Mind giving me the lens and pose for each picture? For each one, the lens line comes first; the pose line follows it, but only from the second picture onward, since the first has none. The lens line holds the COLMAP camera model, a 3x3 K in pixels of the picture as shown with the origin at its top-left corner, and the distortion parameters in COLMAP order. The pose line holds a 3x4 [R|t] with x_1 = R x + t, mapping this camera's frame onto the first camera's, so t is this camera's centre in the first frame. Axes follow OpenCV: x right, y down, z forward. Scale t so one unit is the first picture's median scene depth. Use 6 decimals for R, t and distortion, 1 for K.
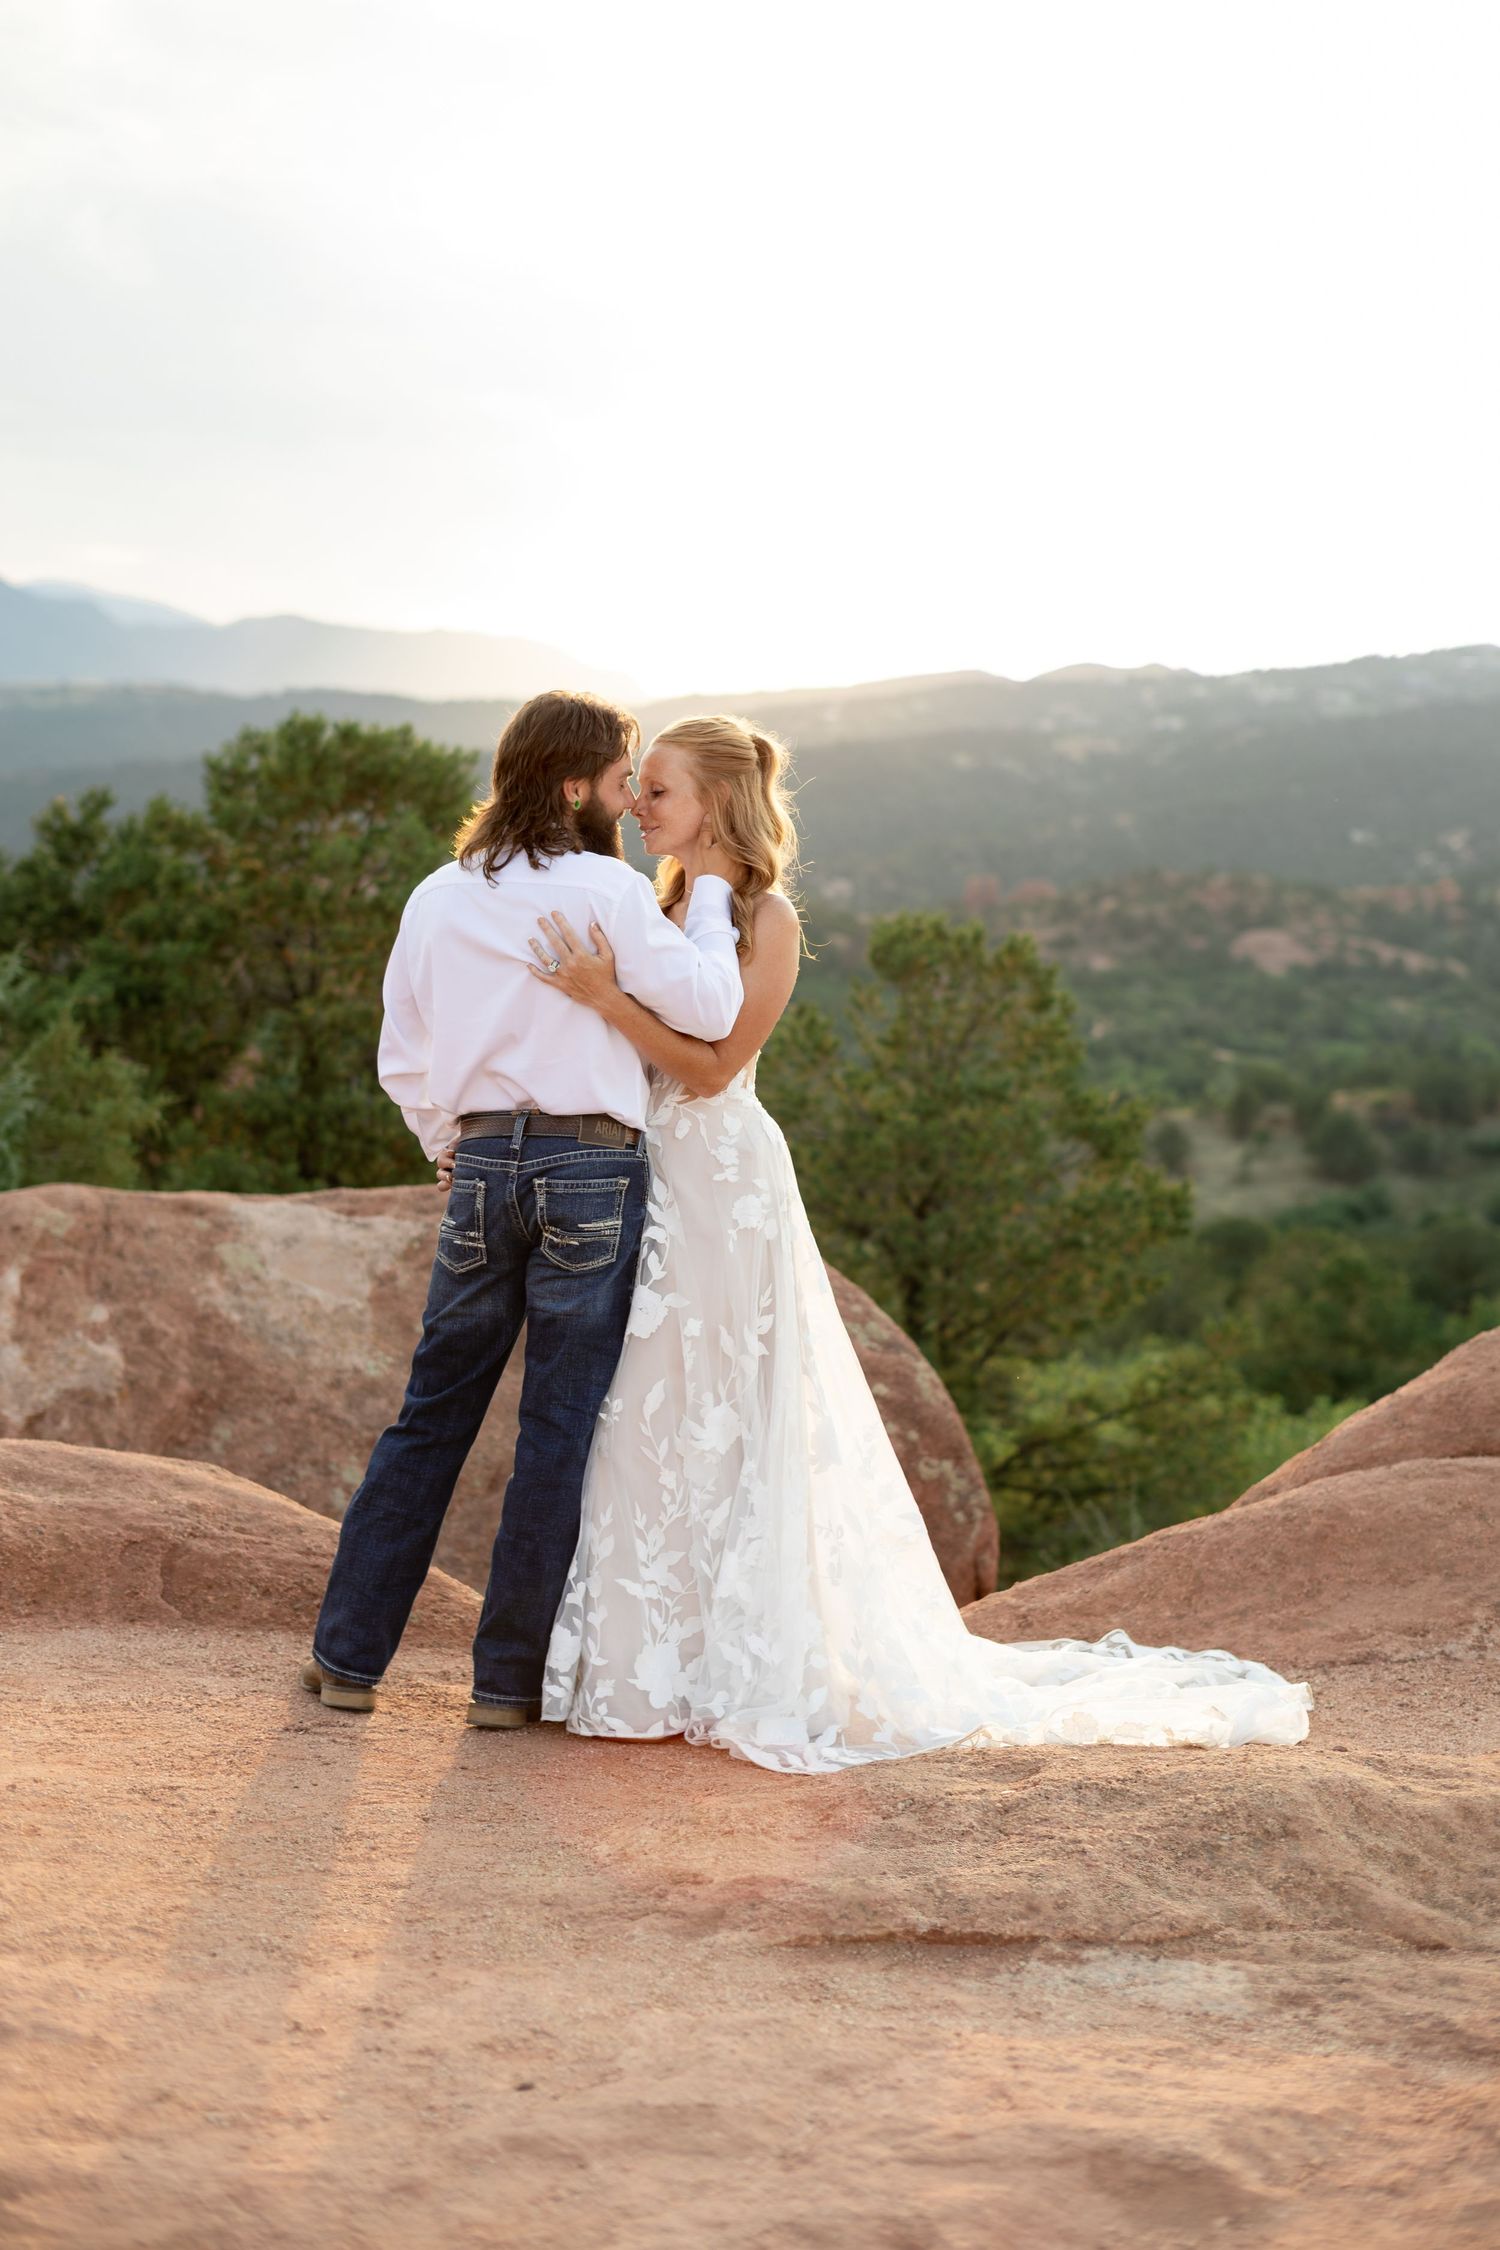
lens RADIAL K [[2887.3, 0, 750.4], [0, 2887.3, 1129.8], [0, 0, 1]] dist [-0.029158, 0.076876]
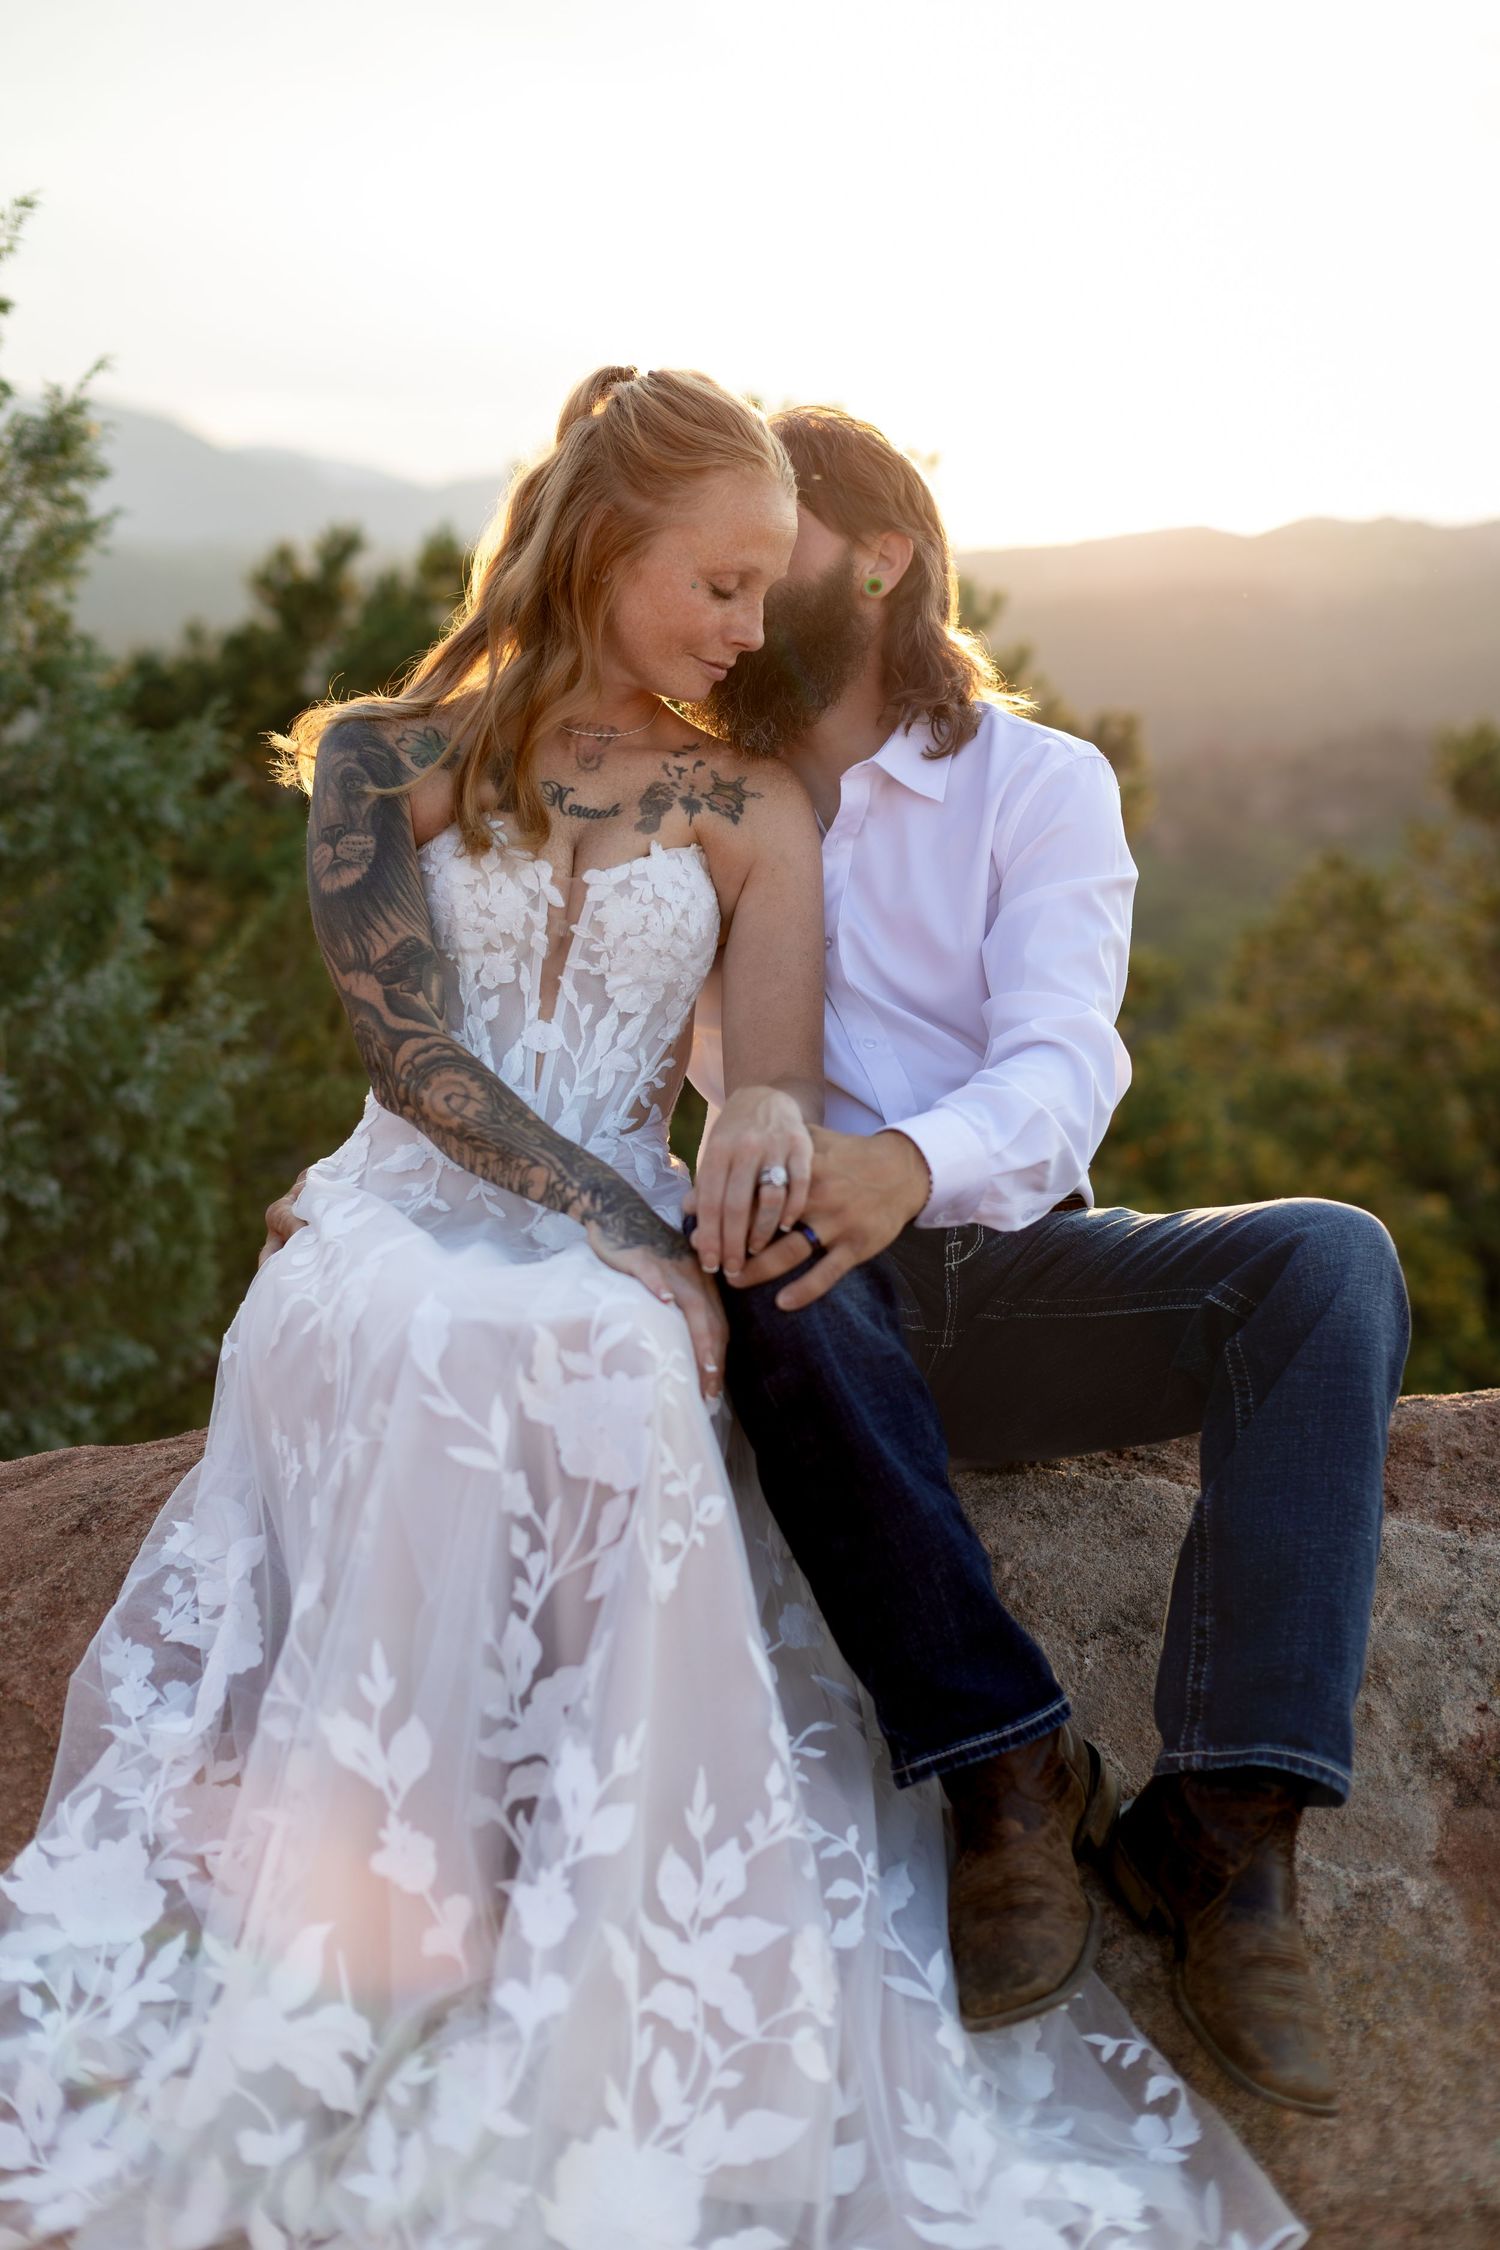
lens RADIAL K [[2828.9, 0, 750.8], [0, 2828.9, 1132.7], [0, 0, 1]] dist [-0.025018, 0.009705]
pose [[0.997561, 0.001939, -0.069771, -0.124677], [0.001512, 0.998780, 0.049362, -0.017330], [0.069782, -0.049348, 0.996341, 0.504611]]
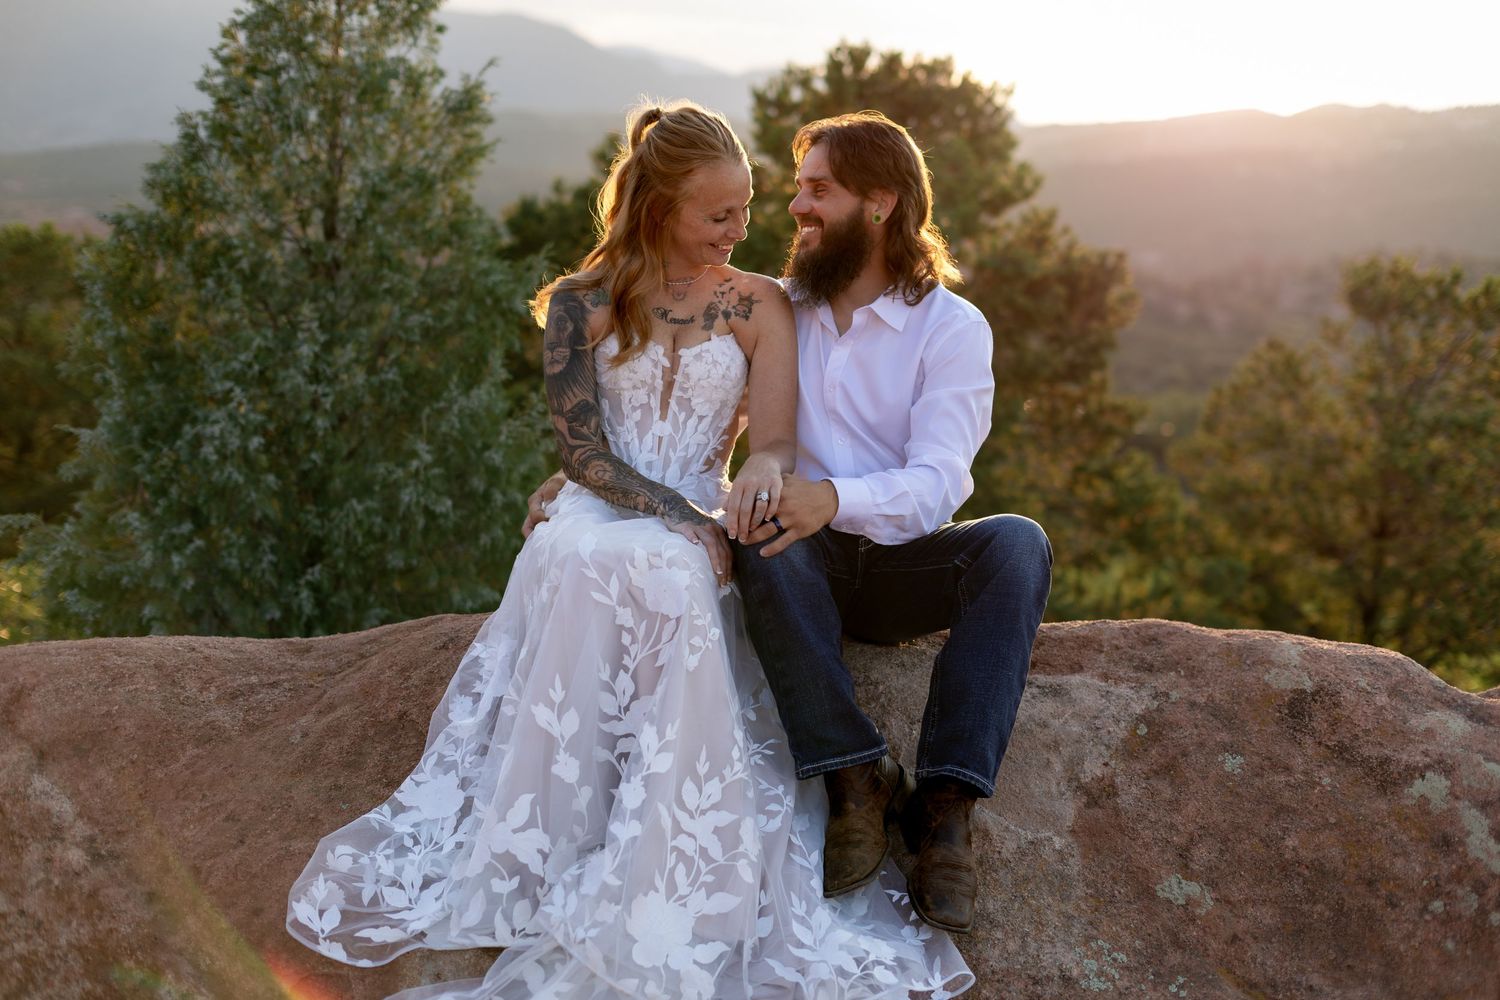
lens RADIAL K [[1924.9, 0, 750.6], [0, 1924.9, 496.2], [0, 0, 1]] dist [-0.029158, 0.076876]
pose [[0.985550, 0.035845, -0.165551, -0.093377], [-0.028978, 0.998624, 0.043716, -0.016854], [0.166890, -0.038287, 0.985232, 0.420842]]
